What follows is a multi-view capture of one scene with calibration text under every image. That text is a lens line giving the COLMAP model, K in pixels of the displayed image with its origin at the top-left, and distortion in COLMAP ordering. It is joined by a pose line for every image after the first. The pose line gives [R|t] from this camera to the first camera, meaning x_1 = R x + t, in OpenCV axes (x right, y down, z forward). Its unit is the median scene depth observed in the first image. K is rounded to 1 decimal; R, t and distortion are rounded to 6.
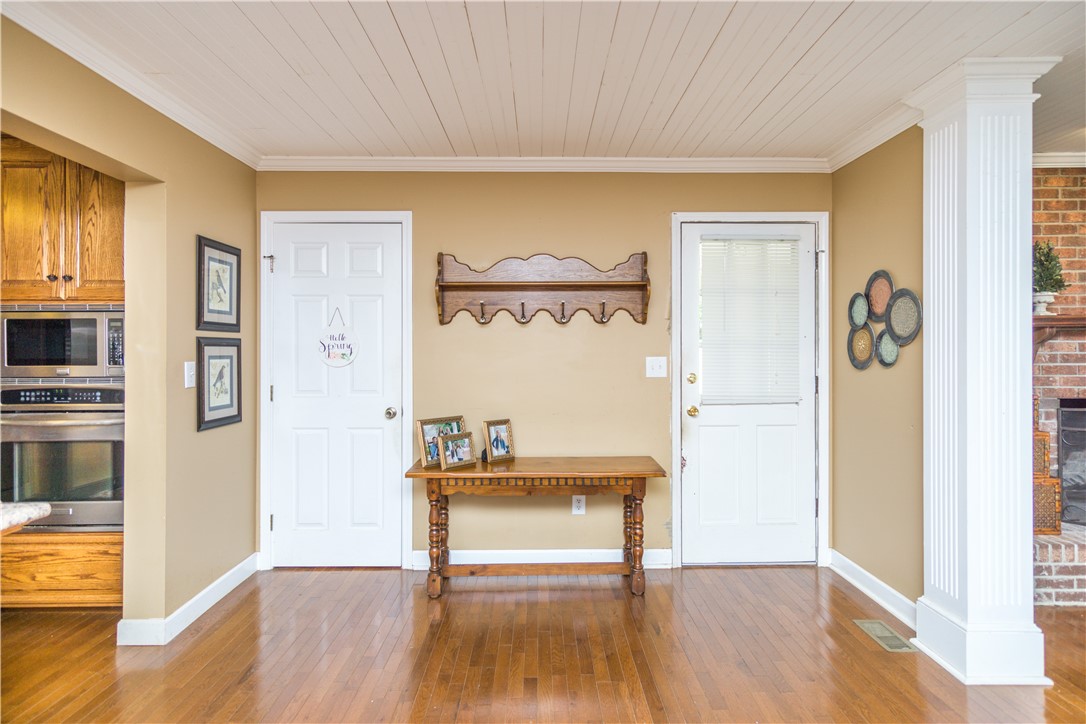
lens RADIAL K [[601.9, 0, 544.2], [0, 601.9, 351.2], [0, 0, 1]] dist [-0.009359, 0.017184]
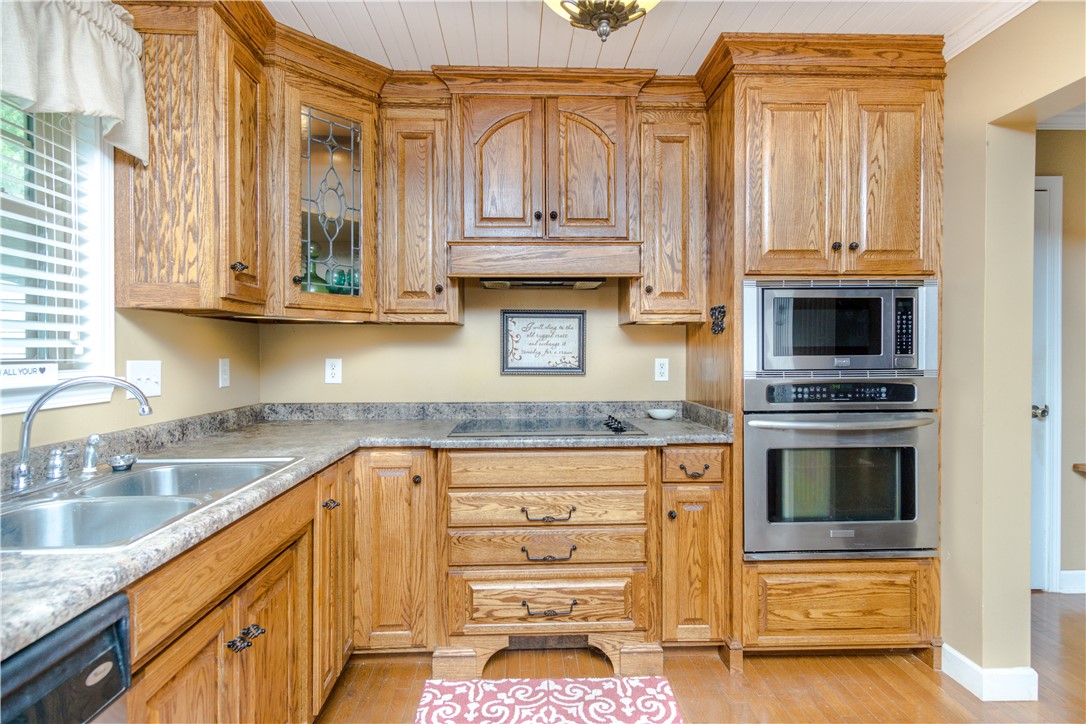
lens RADIAL K [[579.1, 0, 545.2], [0, 579.1, 359.0], [0, 0, 1]] dist [0.000314, 0.014779]
pose [[0.999160, -0.002401, 0.040901, -1.191304], [0.001973, 0.999943, 0.010500, 0.019562], [-0.040924, -0.010410, 0.999108, 0.225872]]
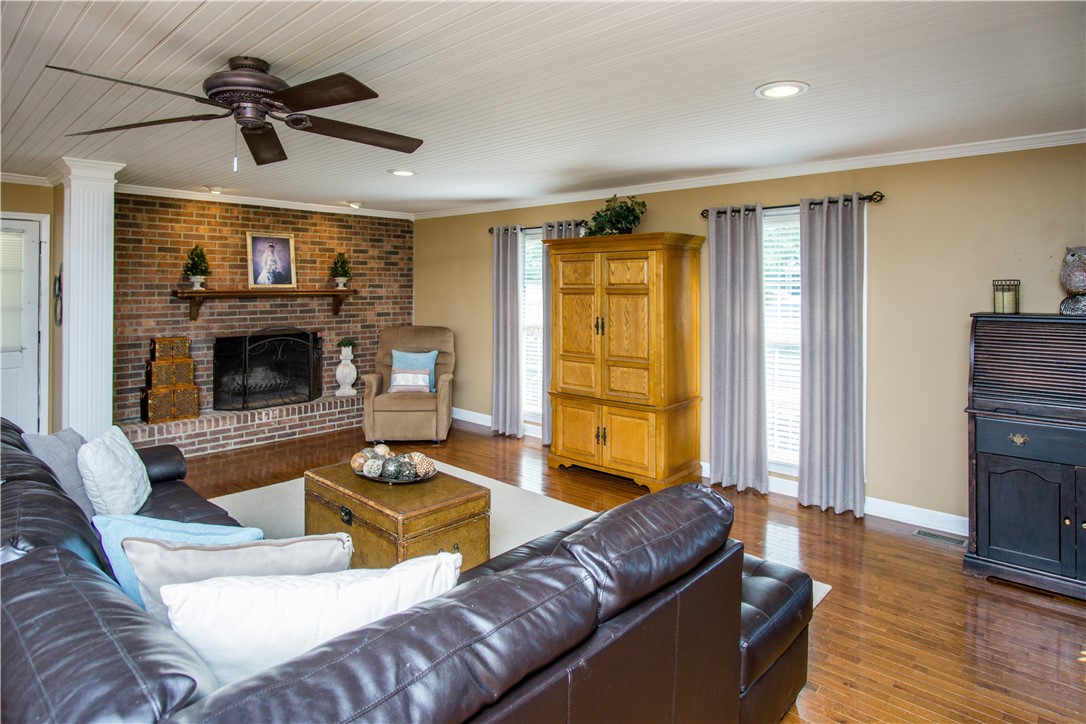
lens RADIAL K [[617.2, 0, 544.9], [0, 617.2, 282.1], [0, 0, 1]] dist [-0.003992, -0.000583]
pose [[0.694522, 0.009921, 0.719403, 0.308176], [-0.006467, 0.999951, -0.007547, -0.087330], [-0.719442, 0.000589, 0.694552, -1.074077]]
